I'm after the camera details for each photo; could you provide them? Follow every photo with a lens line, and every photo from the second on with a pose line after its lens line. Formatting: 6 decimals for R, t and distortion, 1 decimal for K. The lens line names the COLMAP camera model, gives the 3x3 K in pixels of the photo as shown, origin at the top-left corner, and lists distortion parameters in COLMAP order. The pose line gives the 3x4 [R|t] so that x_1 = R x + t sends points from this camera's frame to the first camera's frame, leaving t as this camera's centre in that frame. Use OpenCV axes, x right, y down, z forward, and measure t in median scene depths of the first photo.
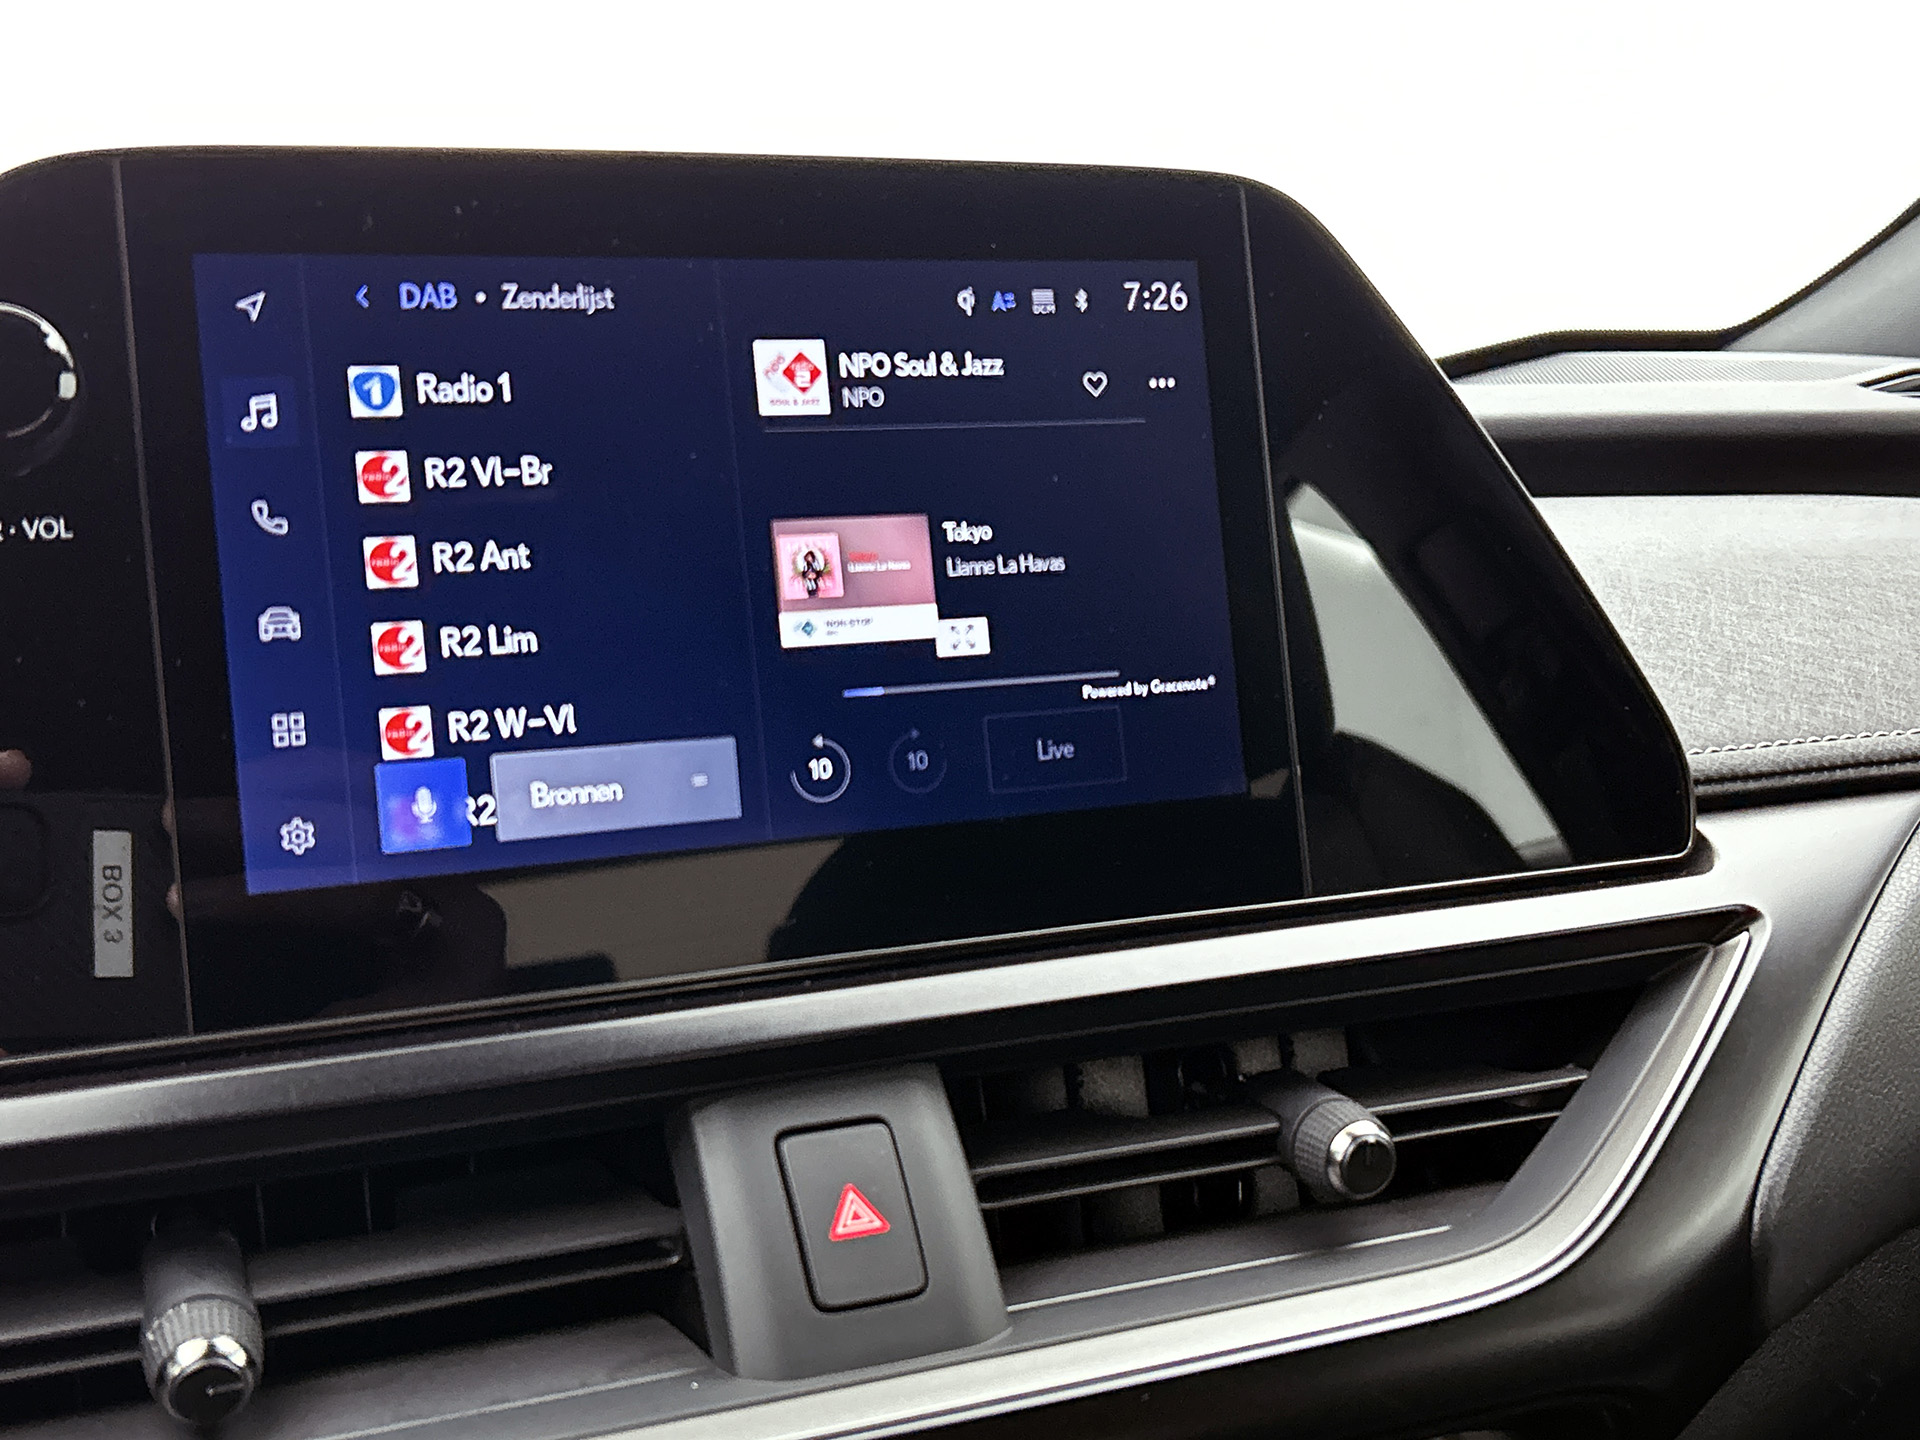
lens RADIAL K [[2275.5, 0, 965.3], [0, 2275.5, 738.2], [0, 0, 1]] dist [0.043957, 0.000000]
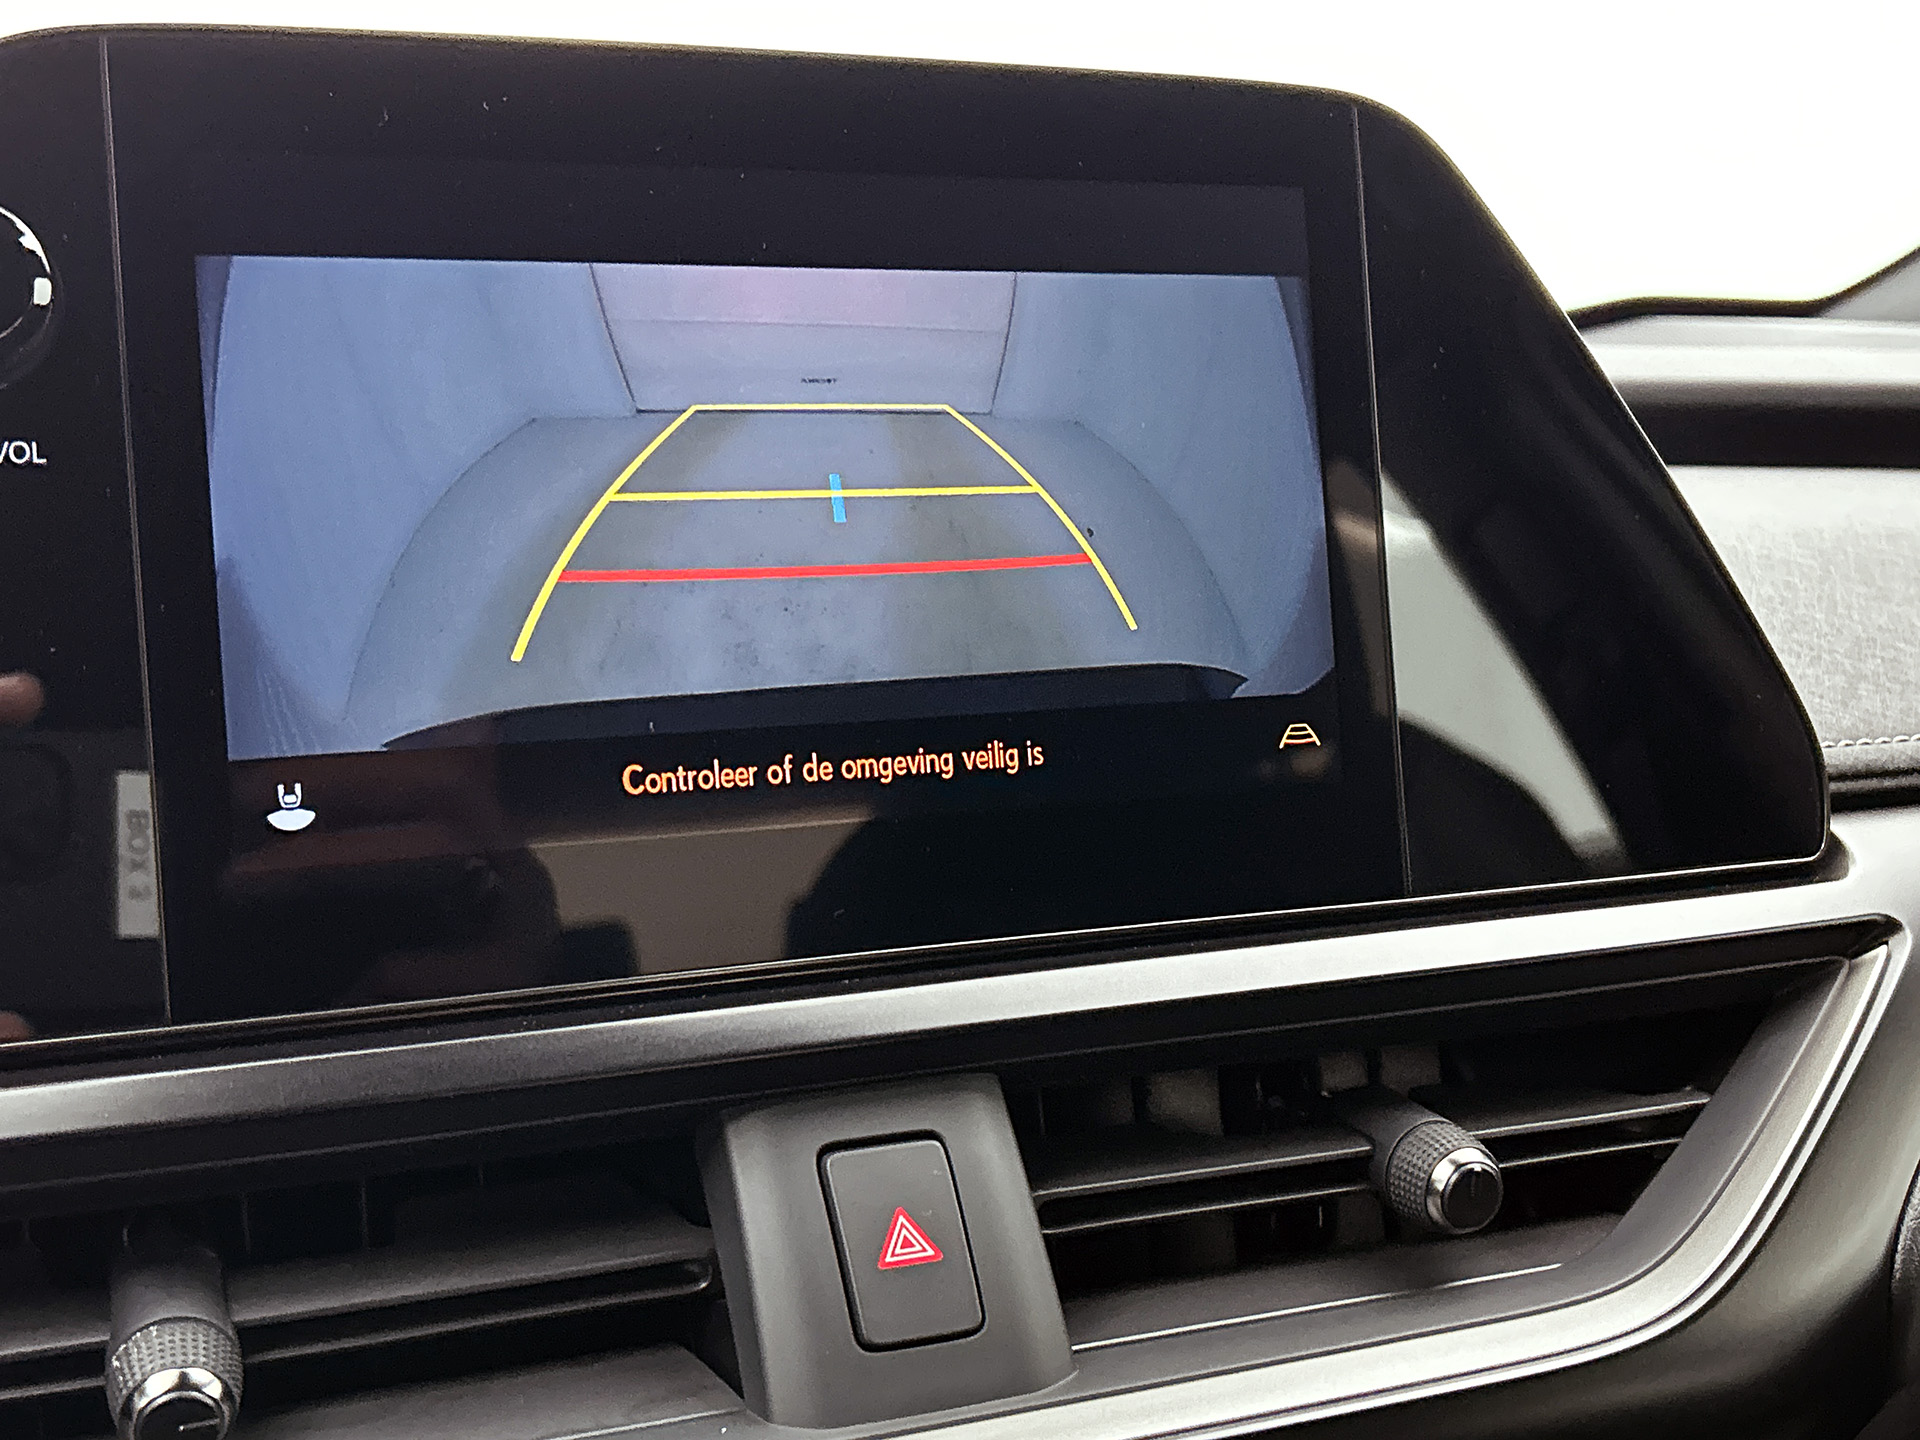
lens RADIAL K [[2275.5, 0, 953.0], [0, 2275.5, 749.1], [0, 0, 1]] dist [0.043957, 0.000000]
pose [[0.999643, 0.023431, -0.012858, -0.021557], [-0.023215, 0.999591, 0.016700, 0.000335], [0.013244, -0.016395, 0.999778, 0.102939]]
